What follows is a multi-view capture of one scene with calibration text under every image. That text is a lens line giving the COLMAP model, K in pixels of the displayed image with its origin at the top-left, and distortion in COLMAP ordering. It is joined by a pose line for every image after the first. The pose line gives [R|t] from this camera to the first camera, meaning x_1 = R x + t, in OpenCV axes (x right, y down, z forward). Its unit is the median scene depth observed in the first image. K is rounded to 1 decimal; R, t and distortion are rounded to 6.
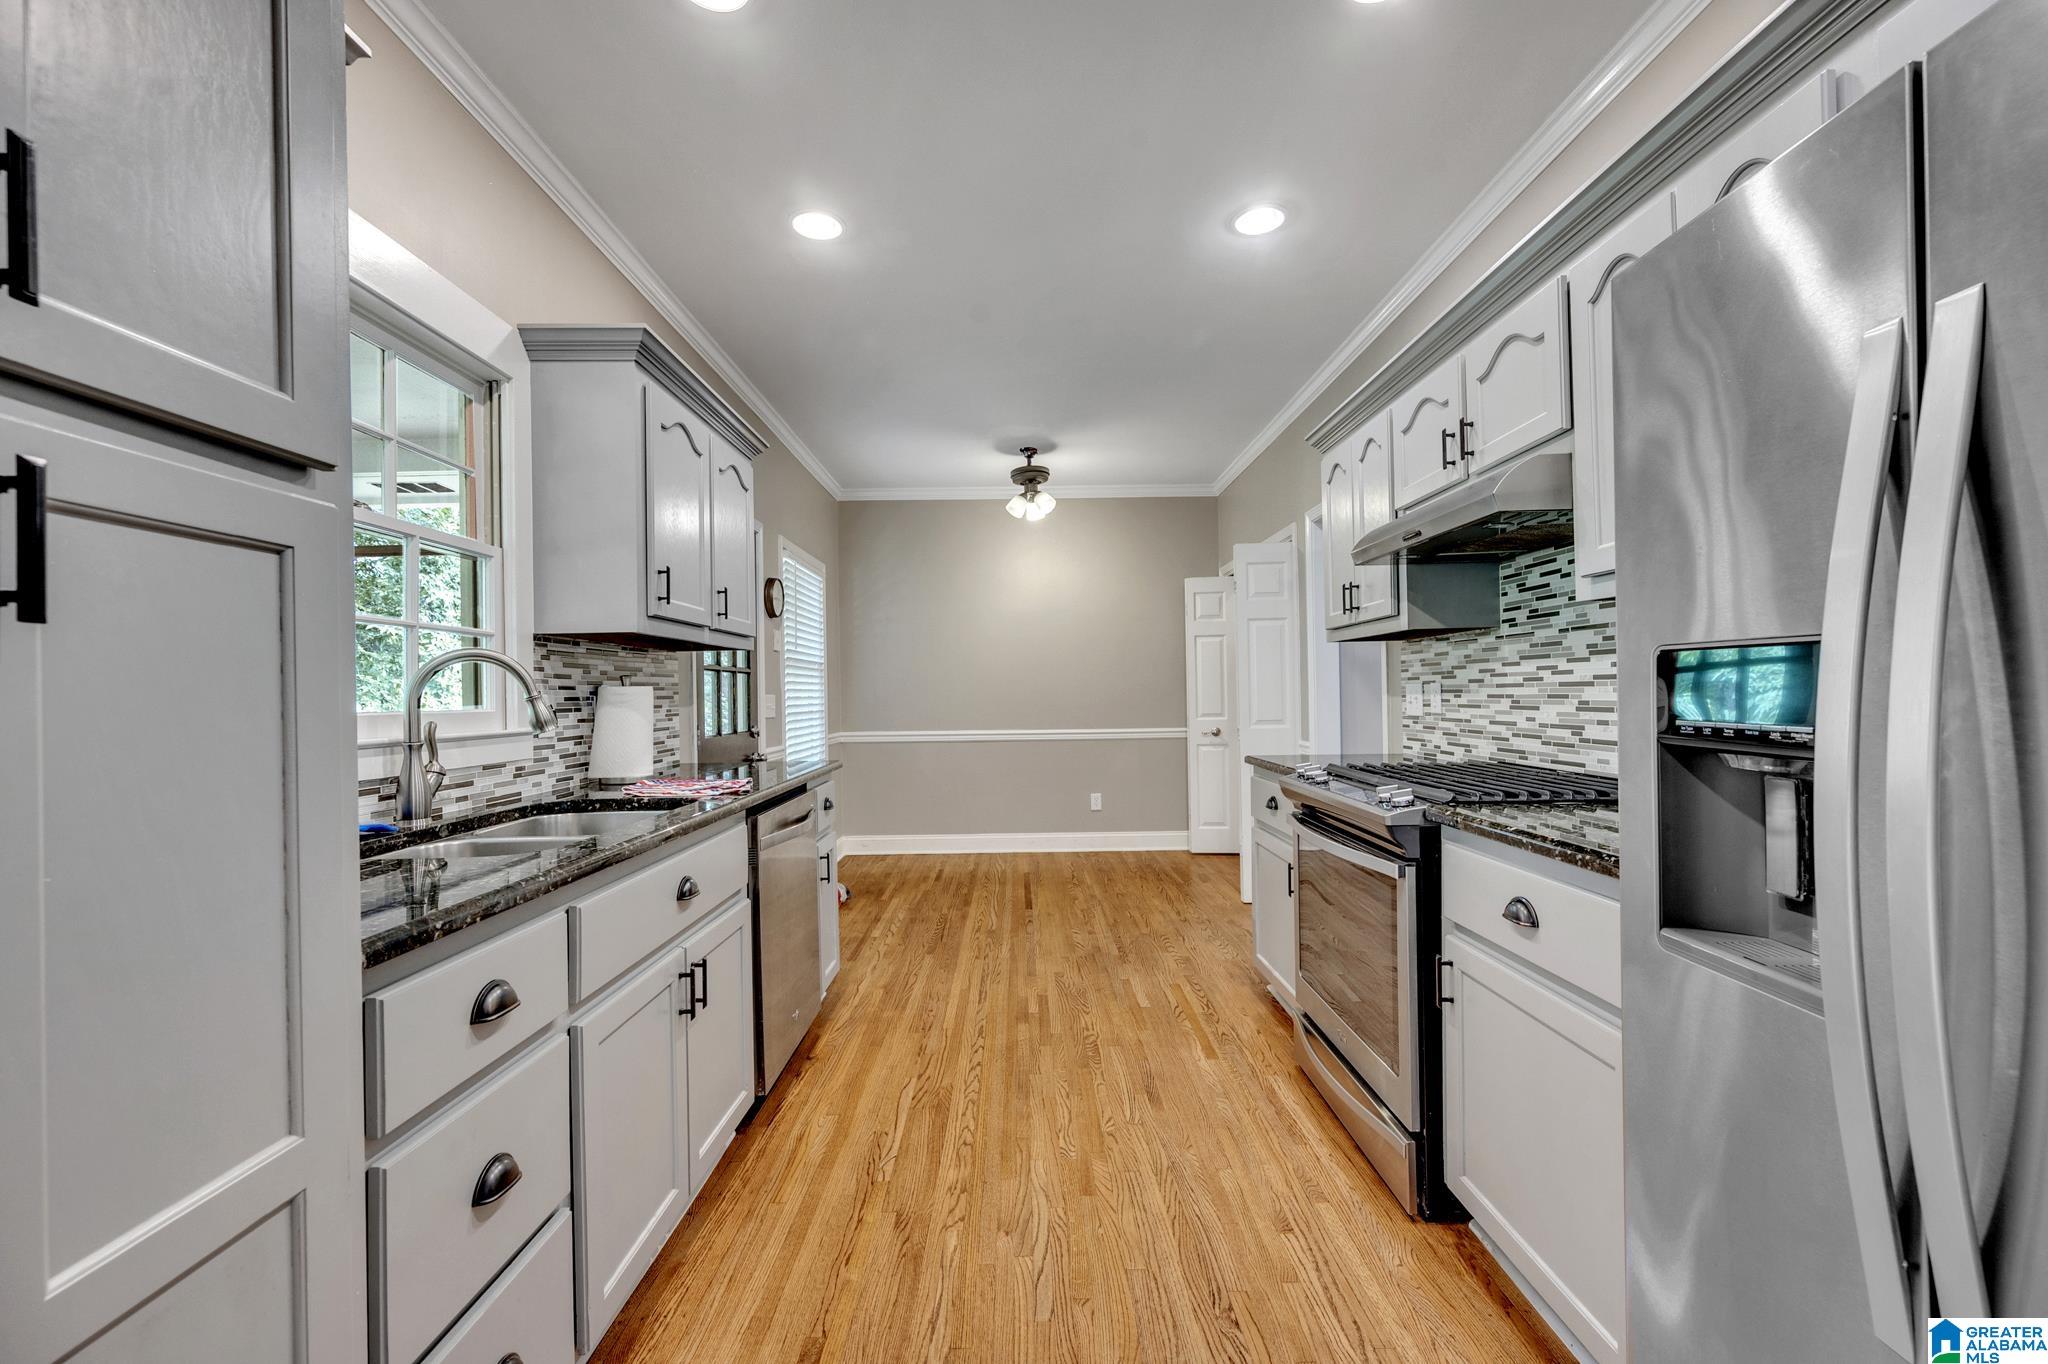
lens RADIAL K [[803.0, 0, 1025.5], [0, 803.0, 692.1], [0, 0, 1]] dist [-0.000133, -0.000729]
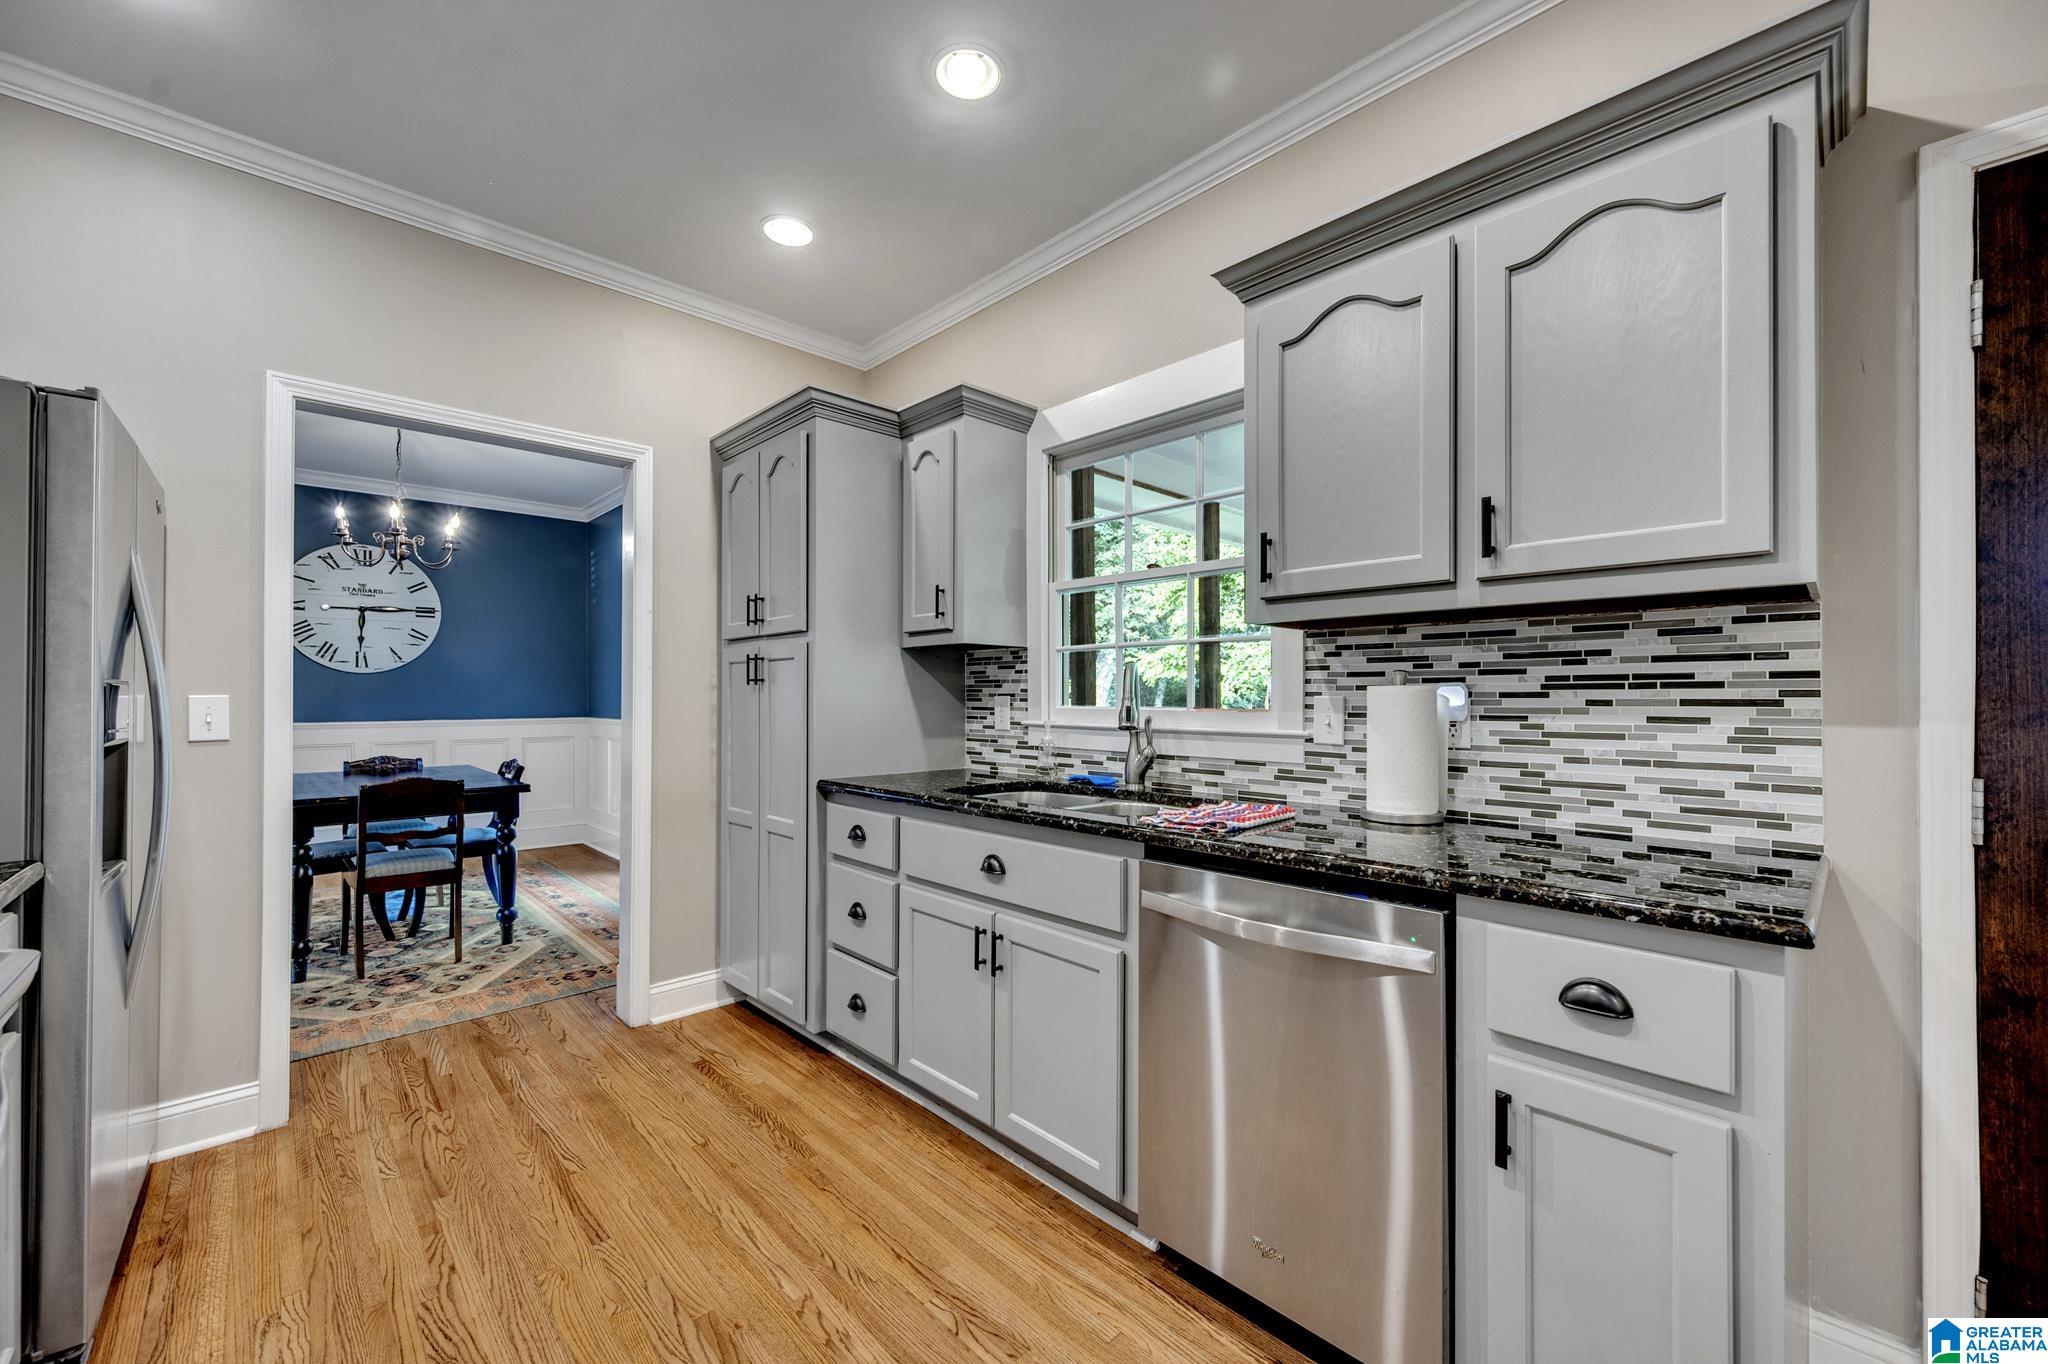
lens RADIAL K [[803.0, 0, 1025.8], [0, 803.0, 691.4], [0, 0, 1]] dist [-0.000133, -0.000729]
pose [[-0.727720, 0.012664, -0.685758, 0.241418], [0.012276, 0.999910, 0.005438, -0.010242], [0.685765, -0.004461, -0.727810, 1.325907]]
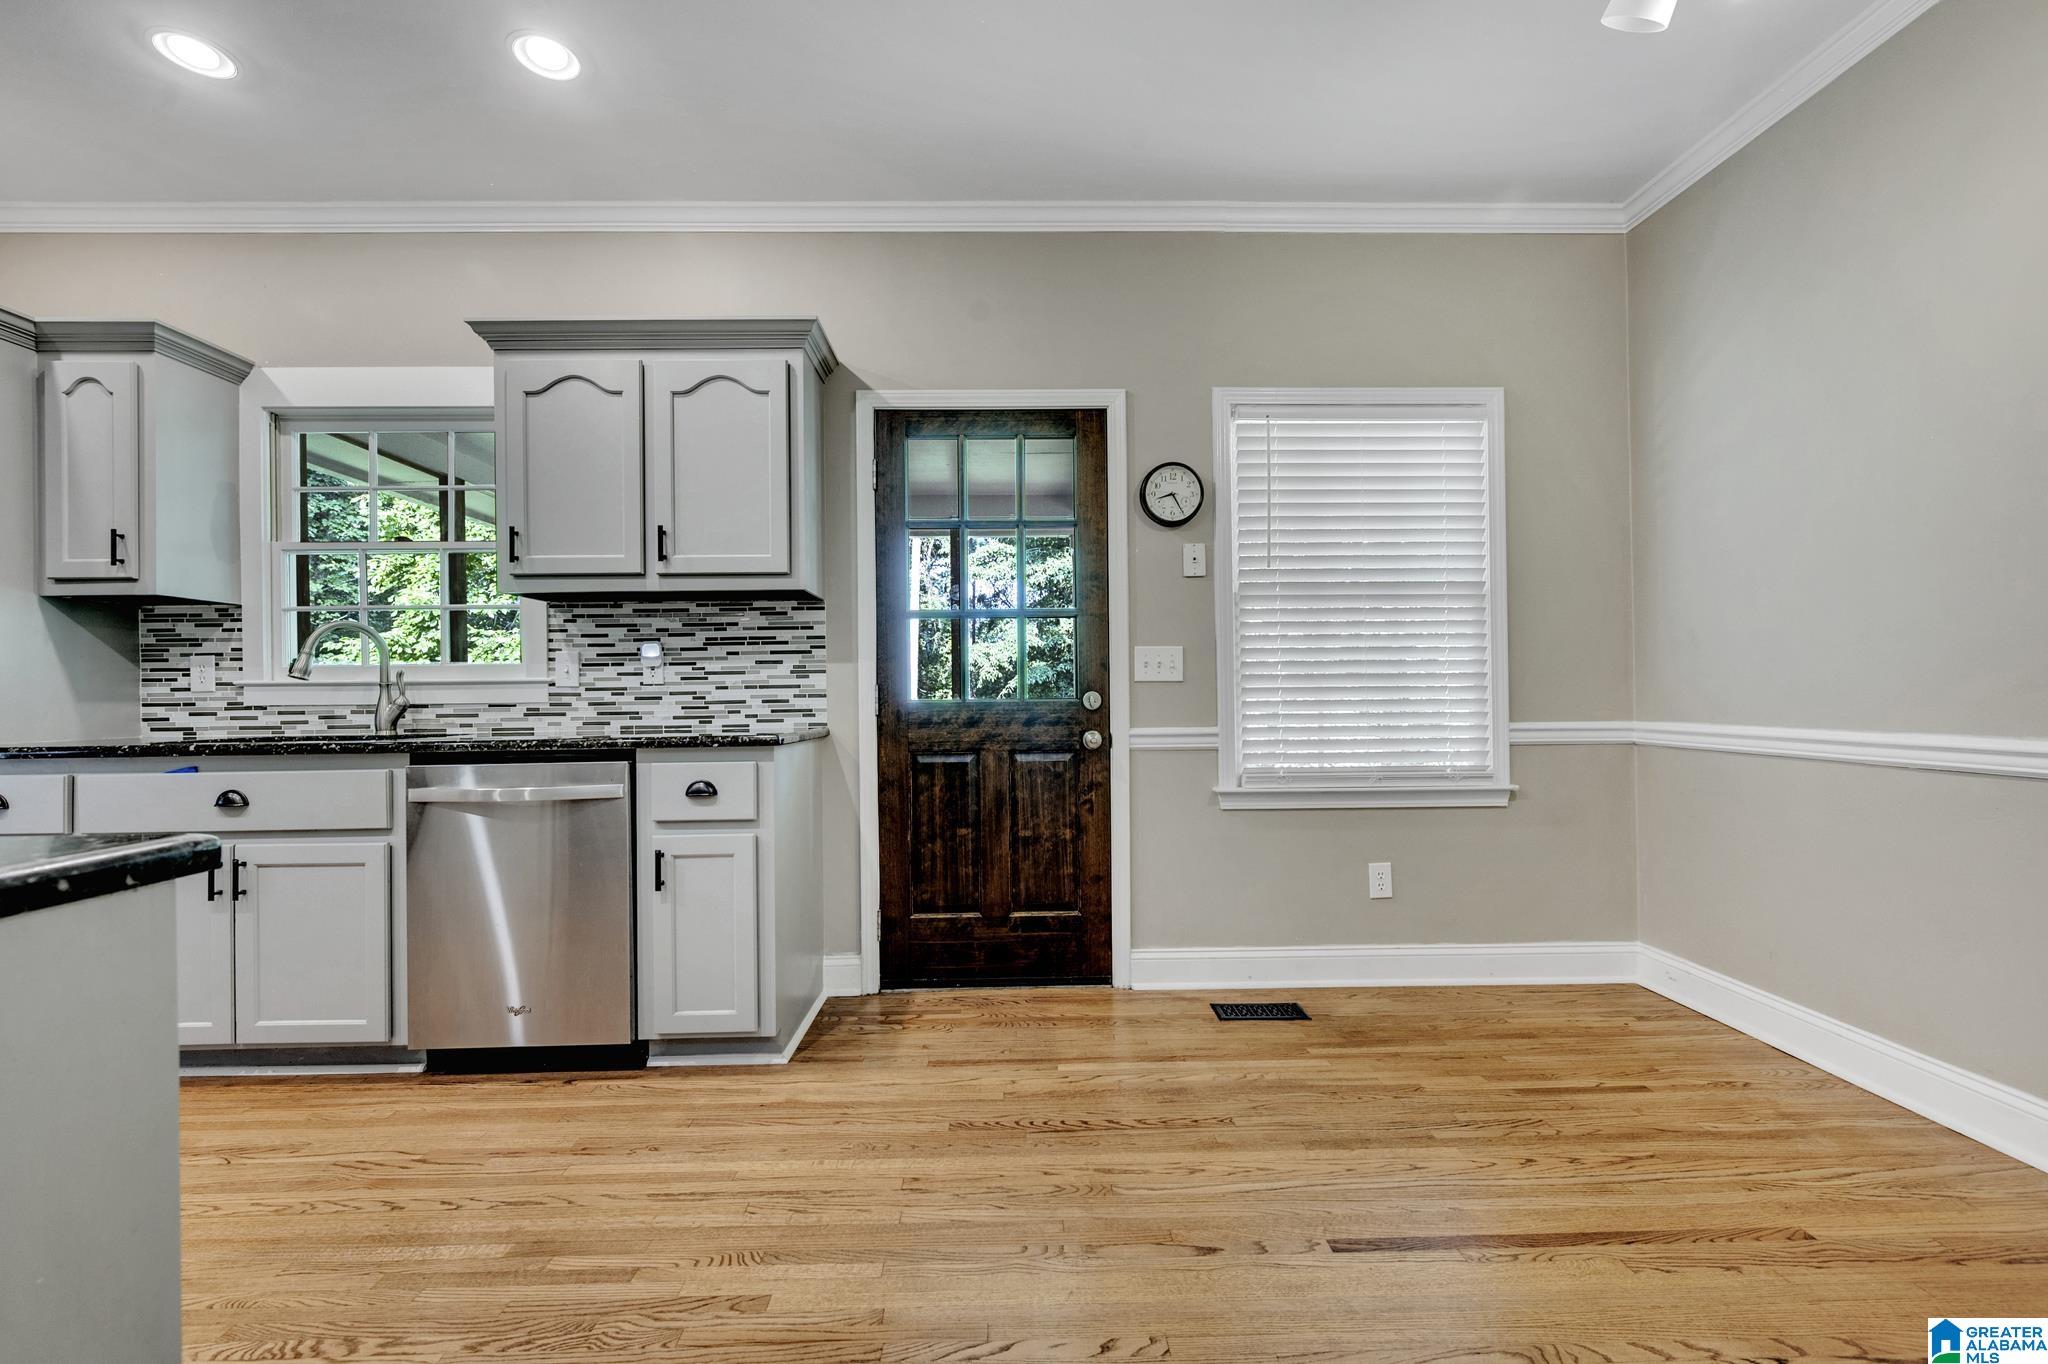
lens RADIAL K [[840.4, 0, 1024.9], [0, 840.4, 692.3], [0, 0, 1]] dist [0.000476, -0.000727]
pose [[0.014607, 0.014589, -0.999787, 0.638992], [0.013560, 0.999799, 0.014788, 0.051977], [0.999801, -0.013773, 0.014406, 1.563898]]
